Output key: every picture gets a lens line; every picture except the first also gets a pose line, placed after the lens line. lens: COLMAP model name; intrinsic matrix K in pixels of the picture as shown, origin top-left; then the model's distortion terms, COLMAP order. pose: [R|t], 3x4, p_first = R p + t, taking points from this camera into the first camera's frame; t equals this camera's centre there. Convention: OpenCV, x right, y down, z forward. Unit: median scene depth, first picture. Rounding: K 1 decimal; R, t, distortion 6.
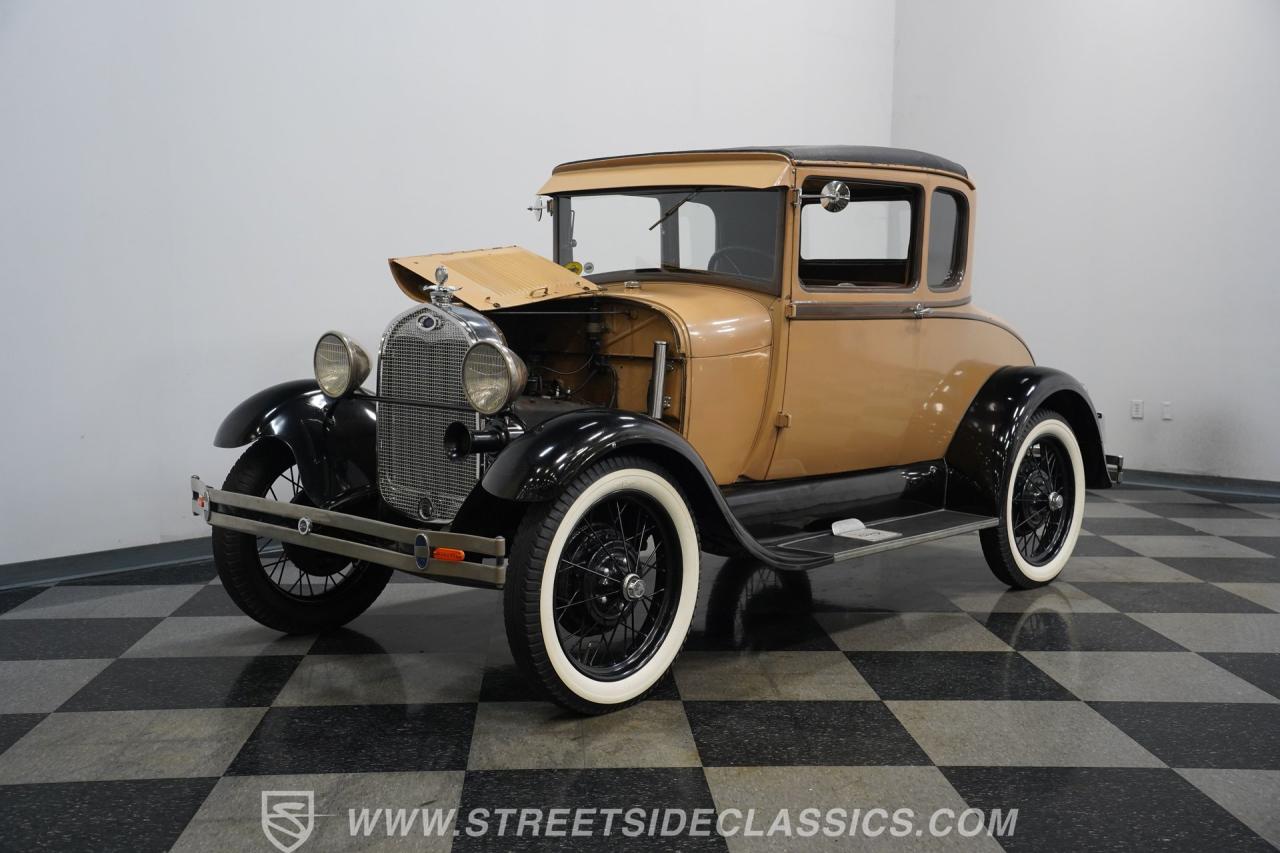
lens RADIAL K [[1481.7, 0, 640.0], [0, 1481.7, 426.5], [0, 0, 1]] dist [0.085956, 0.047307]
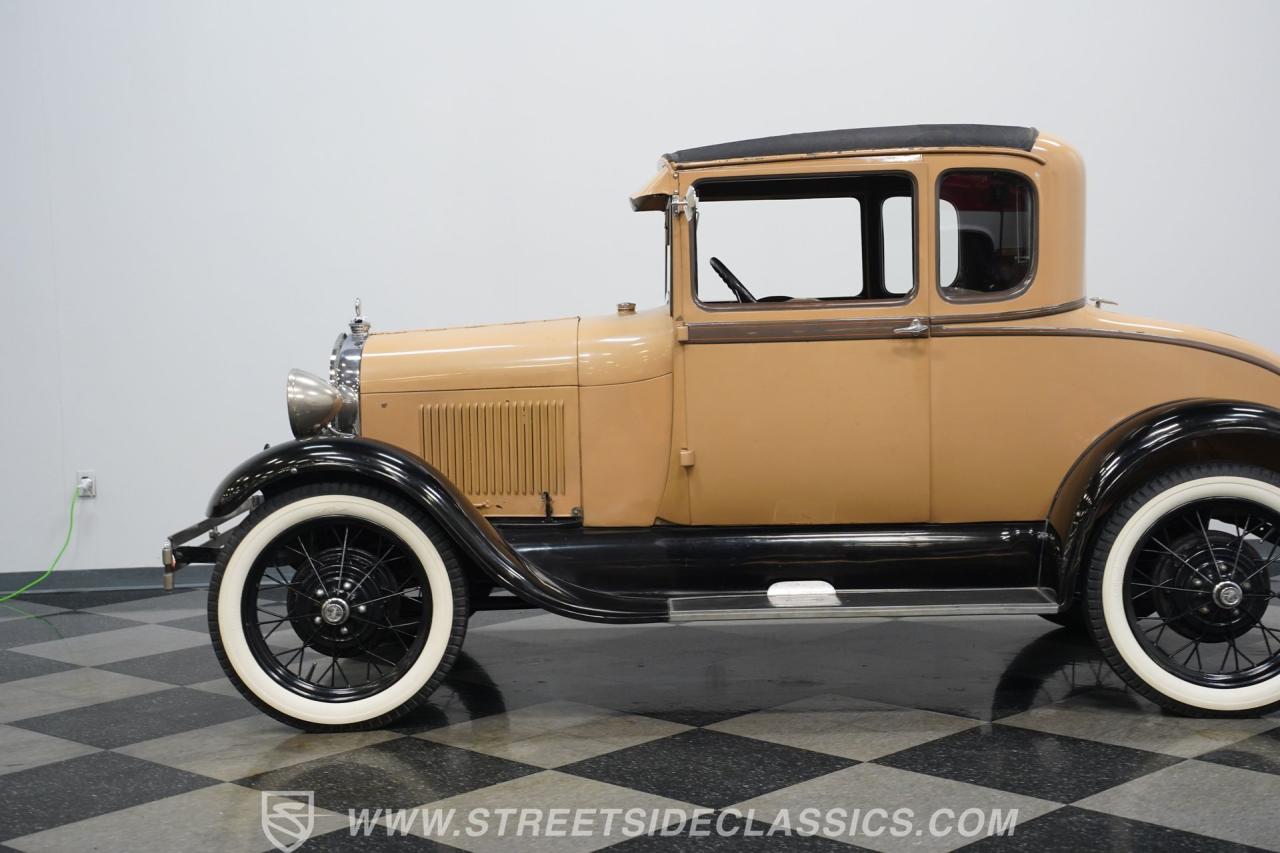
lens RADIAL K [[1669.9, 0, 640.0], [0, 1669.9, 426.5], [0, 0, 1]] dist [0.141079, 0.064136]
pose [[0.662802, 0.030198, -0.748185, 0.828270], [-0.034171, 0.999365, 0.010065, -0.031951], [0.748014, 0.018895, 0.663414, 0.322614]]
